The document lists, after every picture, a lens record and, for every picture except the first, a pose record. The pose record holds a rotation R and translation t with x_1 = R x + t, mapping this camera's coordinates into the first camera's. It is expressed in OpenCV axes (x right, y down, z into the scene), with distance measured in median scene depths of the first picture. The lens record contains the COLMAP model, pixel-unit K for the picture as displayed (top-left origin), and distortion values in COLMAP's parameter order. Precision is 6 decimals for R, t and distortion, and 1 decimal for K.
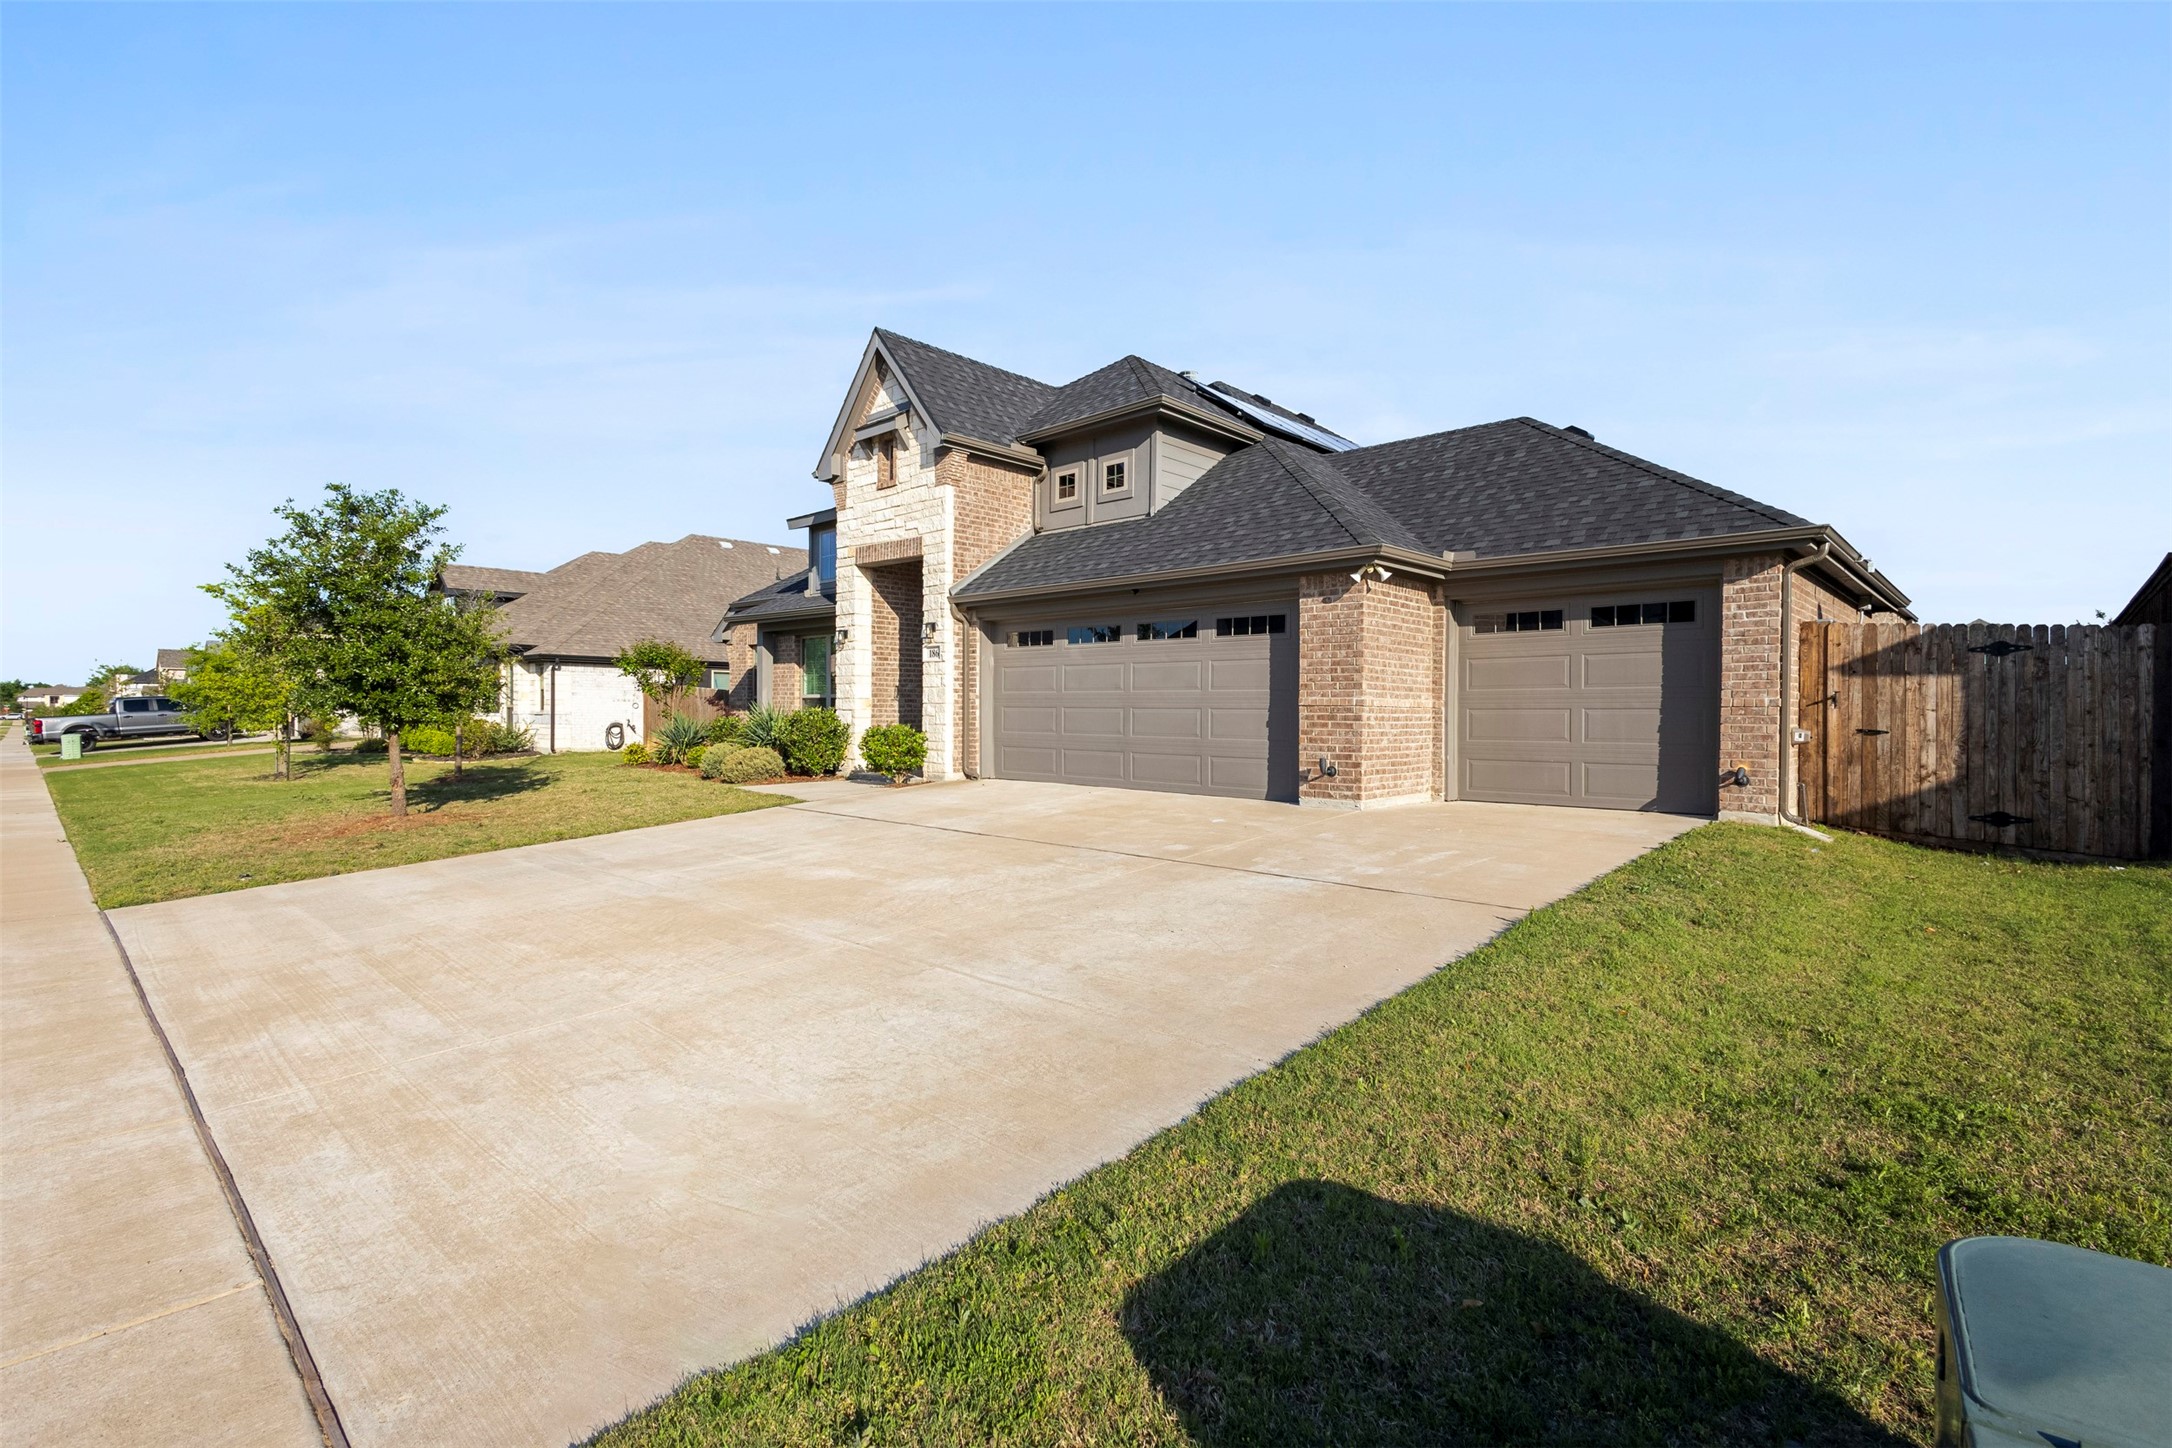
lens RADIAL K [[1007.2, 0, 1075.9], [0, 1007.2, 716.0], [0, 0, 1]] dist [0.012978, -0.005057]
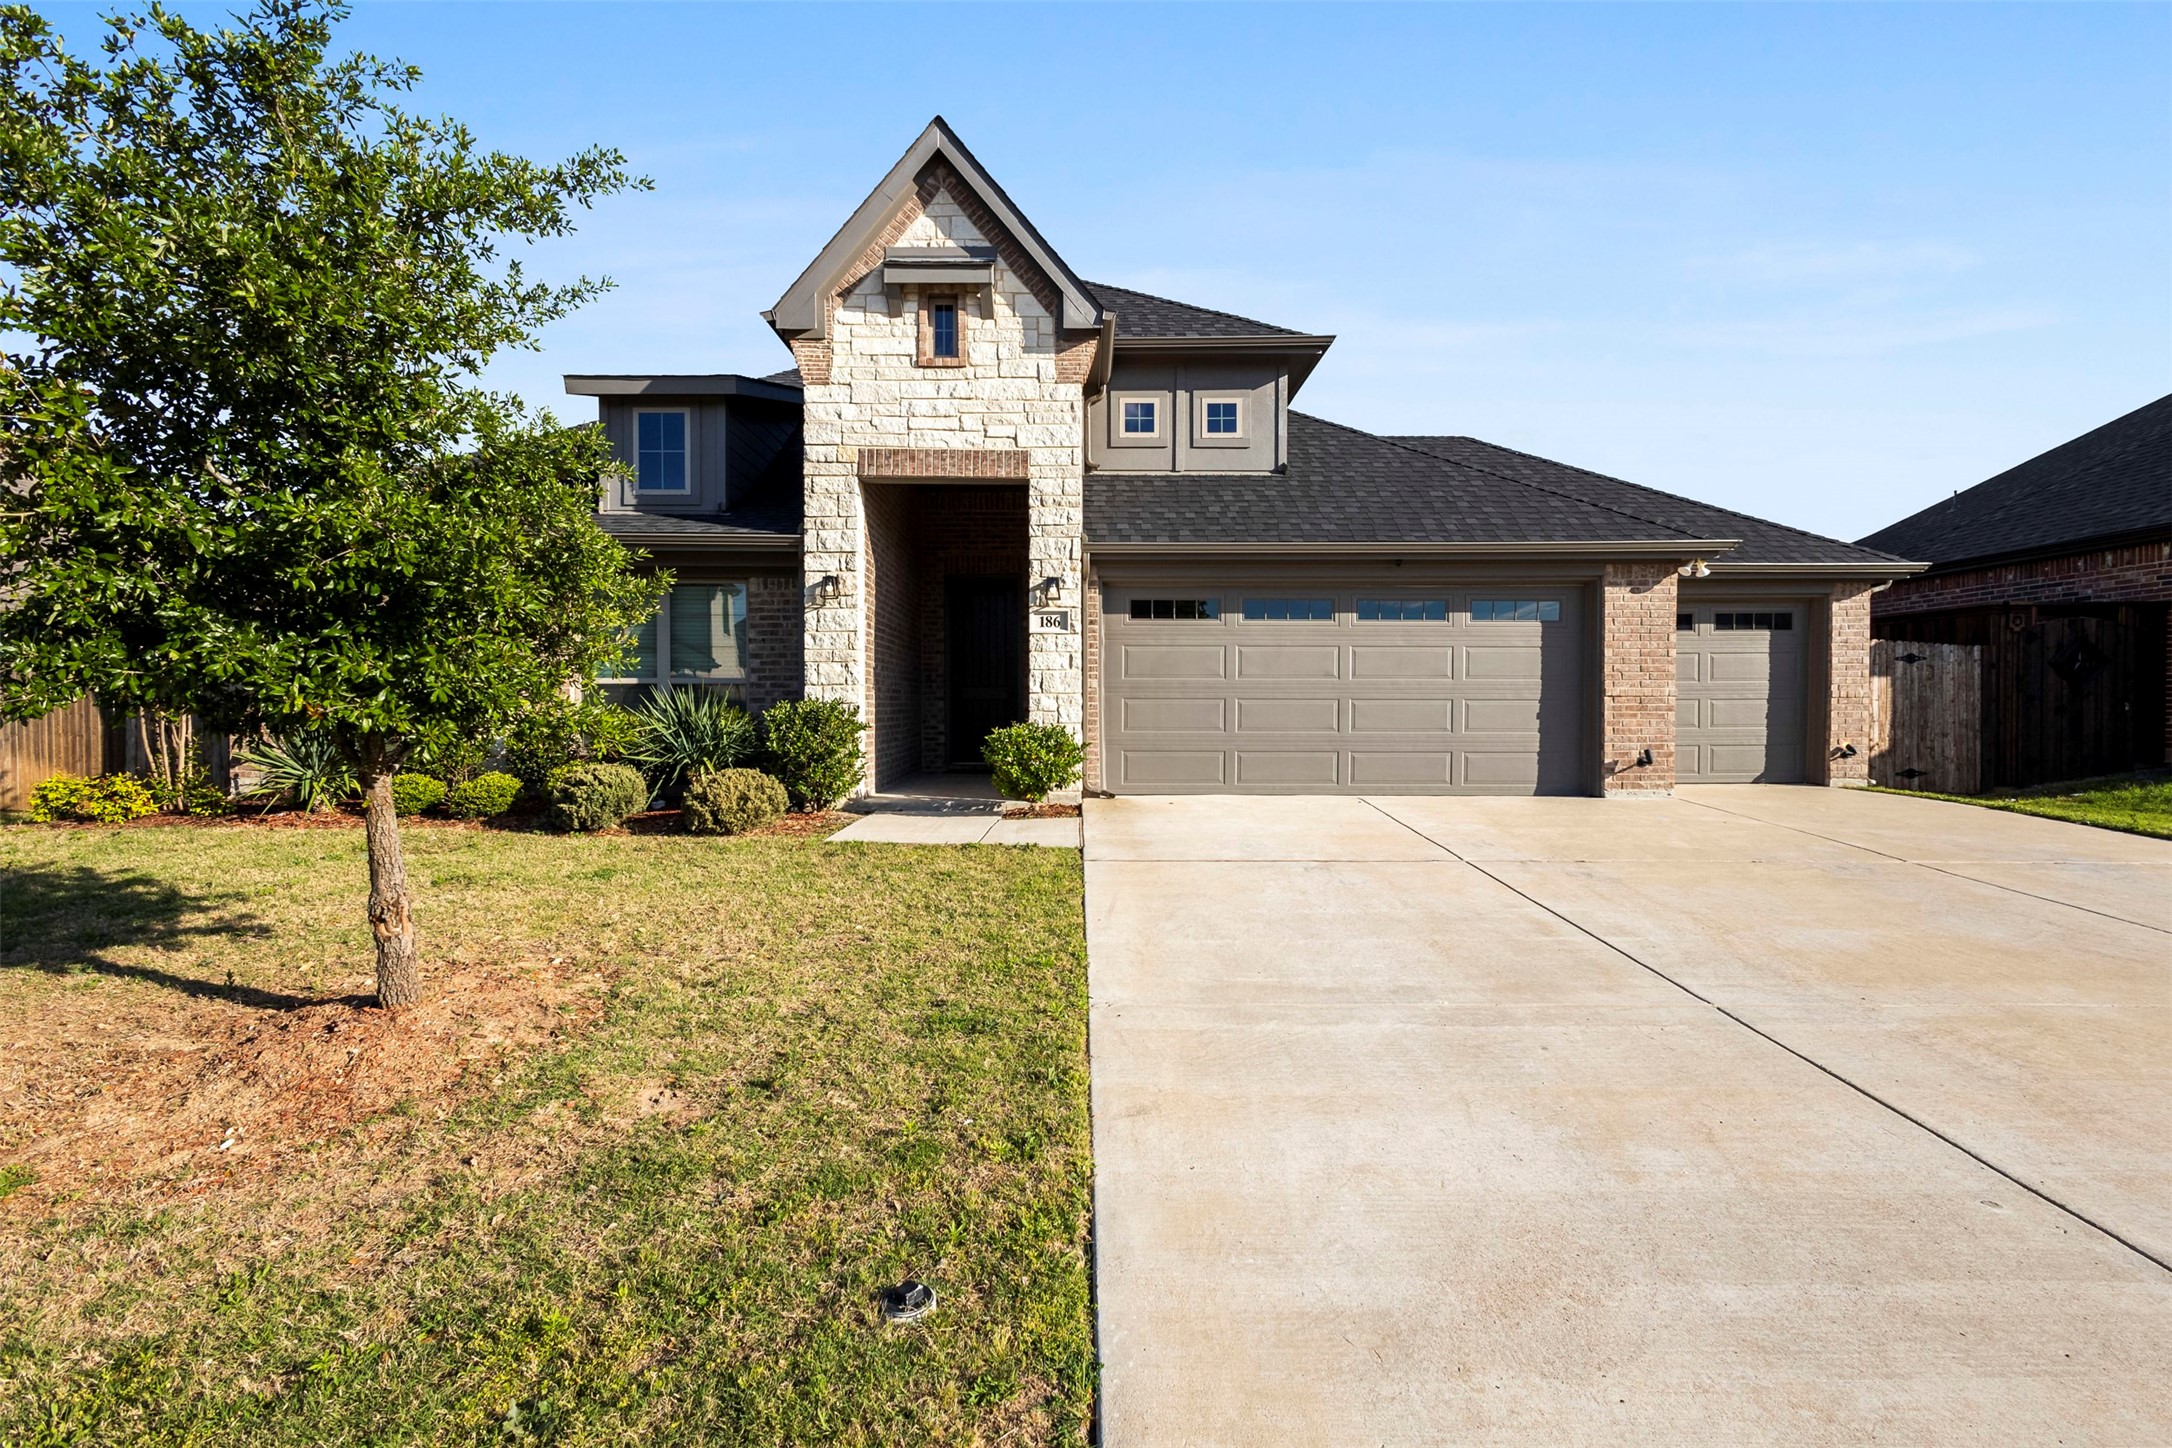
lens RADIAL K [[1007.2, 0, 1087.2], [0, 1007.2, 721.9], [0, 0, 1]] dist [0.012978, -0.005057]
pose [[0.720788, -0.014850, 0.692996, -0.822283], [0.007732, 0.999881, 0.013385, -0.002538], [-0.693112, -0.004290, 0.720817, 0.644928]]
